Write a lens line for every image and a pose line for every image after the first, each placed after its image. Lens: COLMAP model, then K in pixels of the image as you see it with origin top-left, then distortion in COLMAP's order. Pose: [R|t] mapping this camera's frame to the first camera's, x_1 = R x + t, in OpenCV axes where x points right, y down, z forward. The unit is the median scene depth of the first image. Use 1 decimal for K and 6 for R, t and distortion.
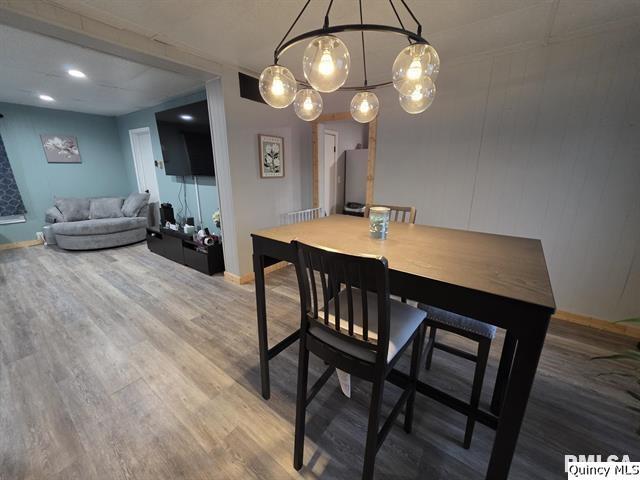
lens RADIAL K [[254.9, 0, 323.1], [0, 254.9, 238.9], [0, 0, 1]] dist [-0.000117, -0.000021]
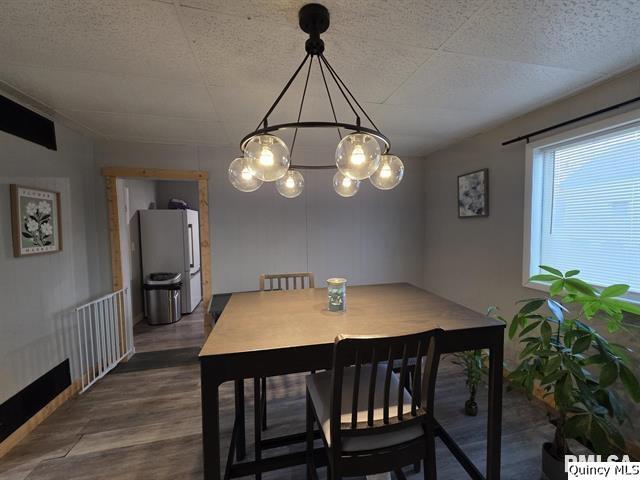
lens RADIAL K [[259.7, 0, 320.0], [0, 259.7, 235.9], [0, 0, 1]] dist [0.000046, -0.000018]
pose [[0.658438, -0.045942, 0.751231, -0.228626], [0.213577, 0.968509, -0.127966, -0.065927], [-0.721695, 0.244704, 0.647515, 0.124841]]
